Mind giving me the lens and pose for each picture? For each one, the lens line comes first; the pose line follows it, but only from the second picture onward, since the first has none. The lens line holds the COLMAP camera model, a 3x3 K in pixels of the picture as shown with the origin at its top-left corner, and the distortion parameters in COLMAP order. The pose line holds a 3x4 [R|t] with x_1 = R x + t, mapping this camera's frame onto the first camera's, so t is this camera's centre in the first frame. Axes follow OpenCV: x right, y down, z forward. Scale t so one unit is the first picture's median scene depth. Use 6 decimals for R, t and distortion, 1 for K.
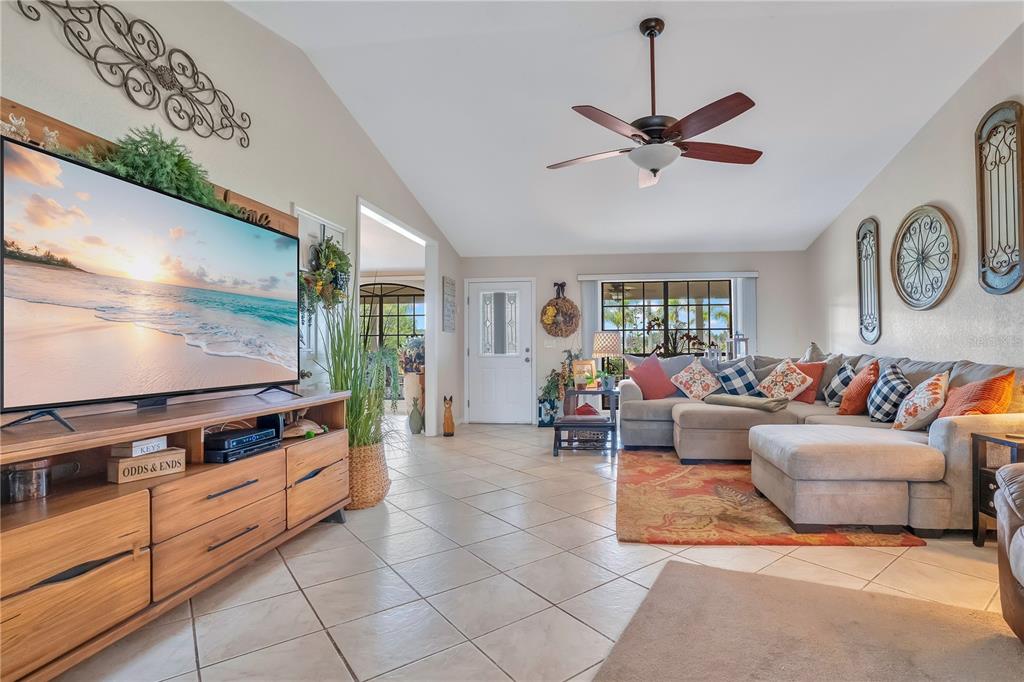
lens RADIAL K [[511.0, 0, 579.3], [0, 511.0, 334.1], [0, 0, 1]] dist [-0.008927, 0.005512]
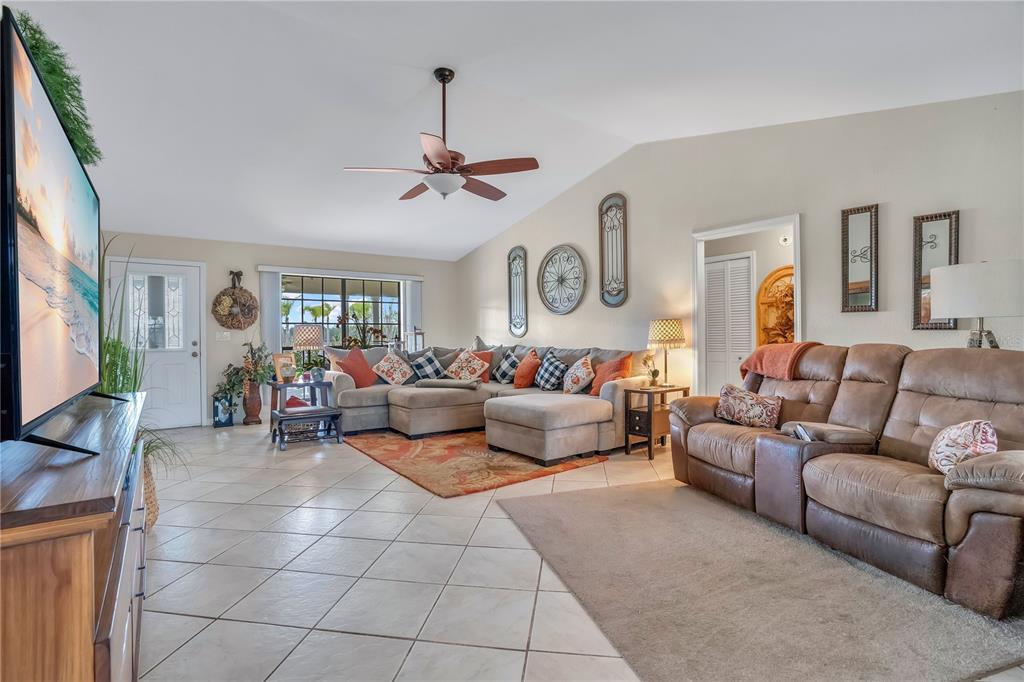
lens RADIAL K [[479.7, 0, 510.1], [0, 479.7, 335.6], [0, 0, 1]] dist [-0.034955, 0.001605]
pose [[0.759785, 0.002809, 0.650168, -0.343477], [-0.013440, 0.999845, 0.011385, 0.000386], [-0.650035, -0.017388, 0.759705, 0.023017]]
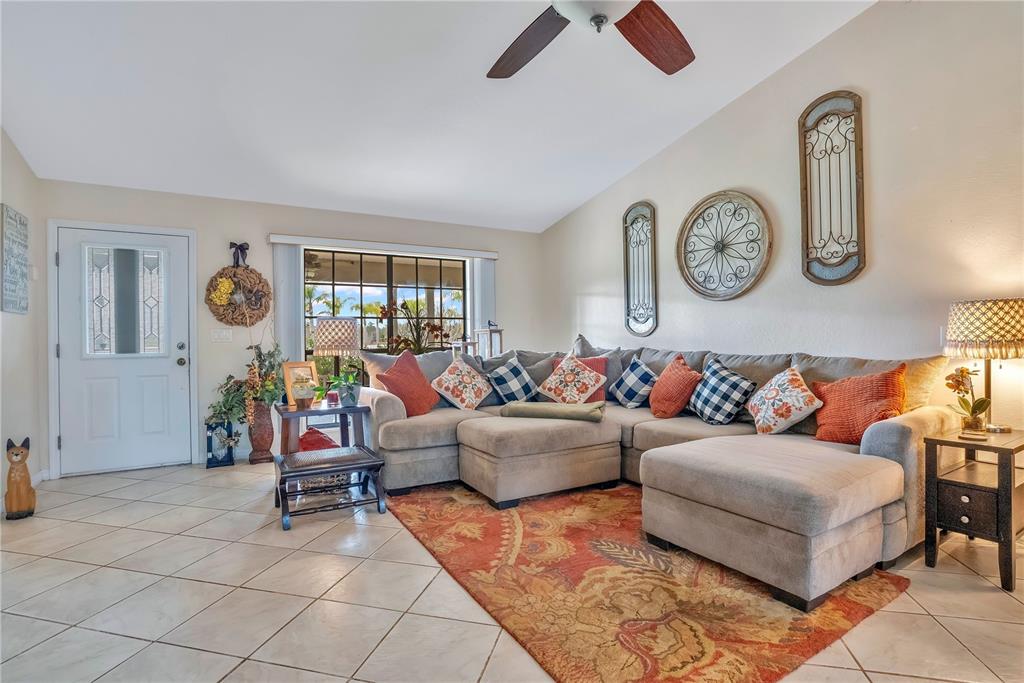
lens RADIAL K [[494.7, 0, 511.9], [0, 494.7, 338.4], [0, 0, 1]] dist [-0.042512, 0.007472]
pose [[0.821589, -0.003141, 0.570072, -0.167259], [-0.009845, 0.999757, 0.019698, 0.009163], [-0.569996, -0.021796, 0.821359, 0.448461]]
